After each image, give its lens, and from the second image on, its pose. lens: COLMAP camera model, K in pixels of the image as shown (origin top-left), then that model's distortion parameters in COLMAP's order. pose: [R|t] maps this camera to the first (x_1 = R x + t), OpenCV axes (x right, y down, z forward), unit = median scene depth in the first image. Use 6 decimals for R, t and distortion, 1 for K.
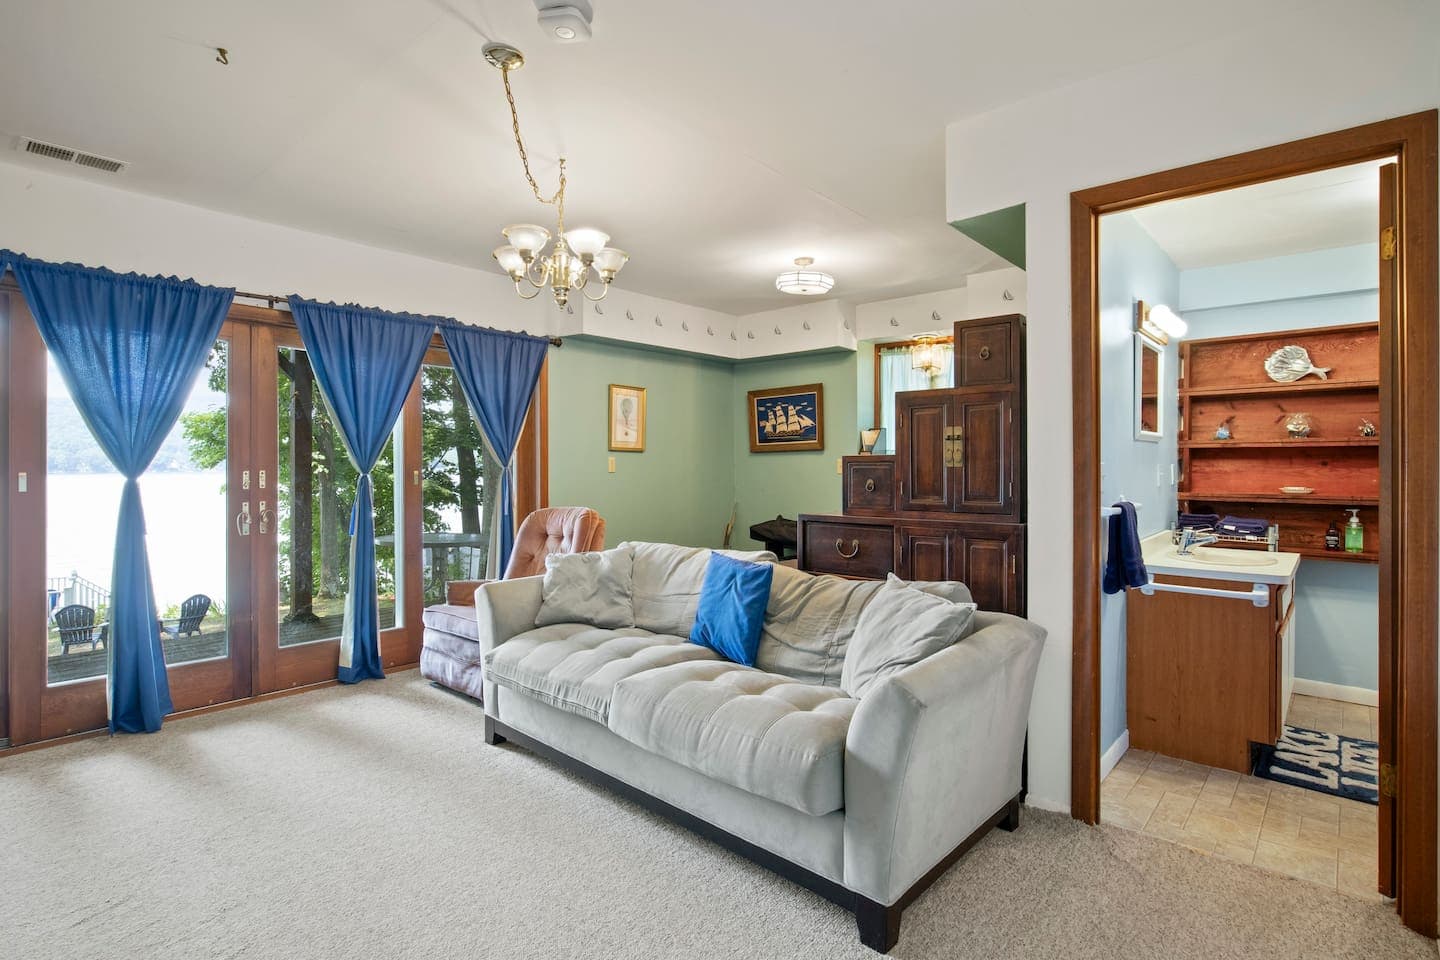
lens RADIAL K [[730.9, 0, 718.0], [0, 730.9, 476.8], [0, 0, 1]] dist [0.000555, 0.000632]
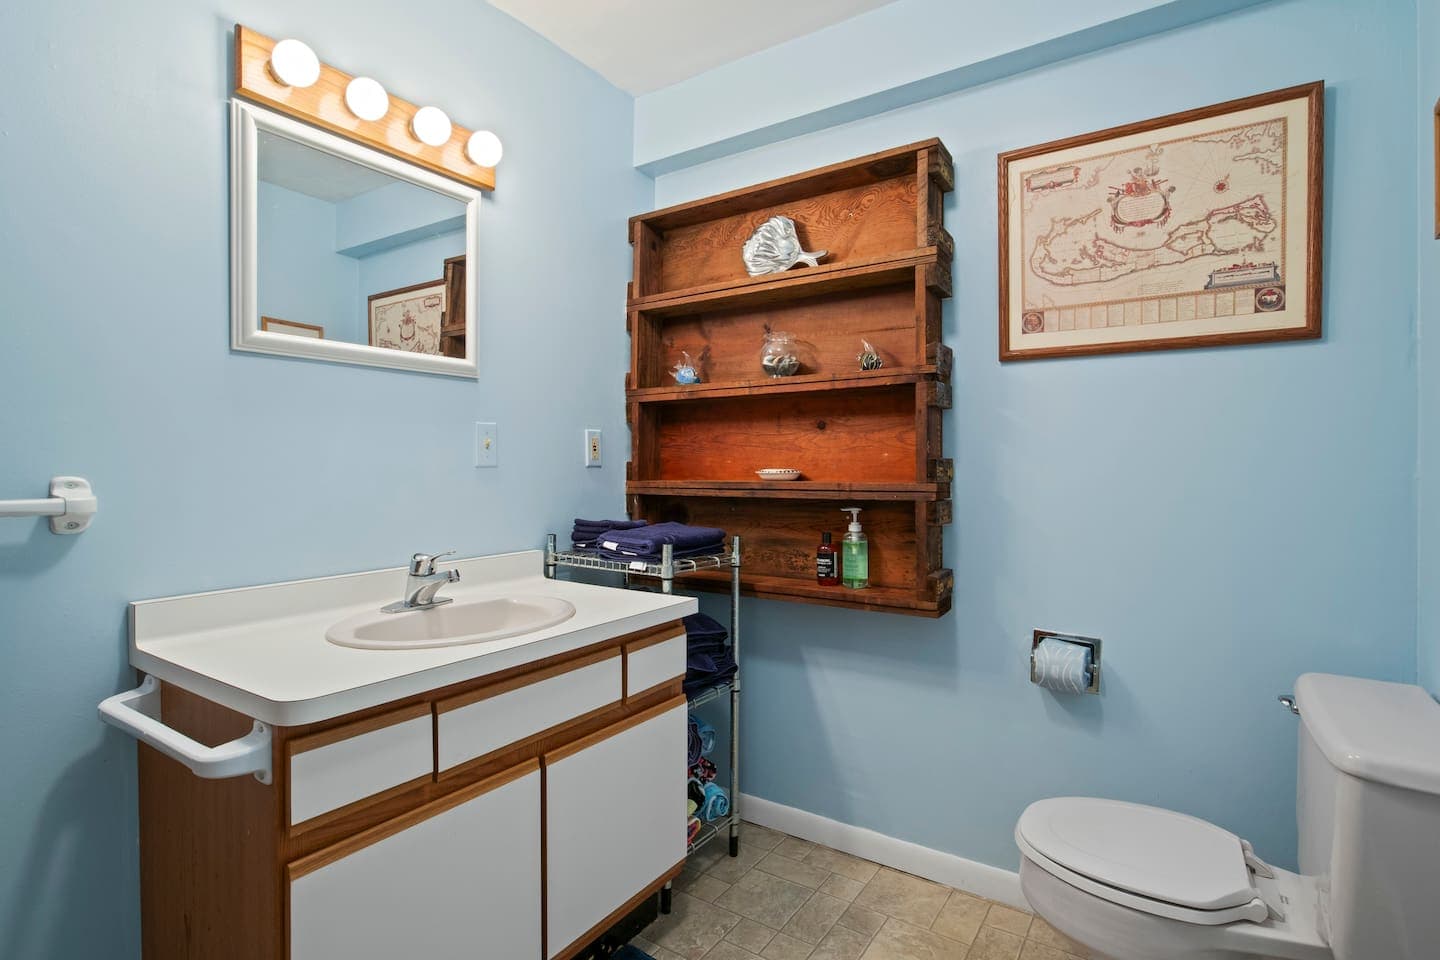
lens RADIAL K [[730.9, 0, 722.3], [0, 730.9, 476.3], [0, 0, 1]] dist [0.000555, 0.000632]
pose [[0.992189, -0.003642, 0.124689, 0.694366], [0.004676, 0.999957, -0.007999, 0.024589], [-0.124655, 0.008519, 0.992164, 0.468110]]
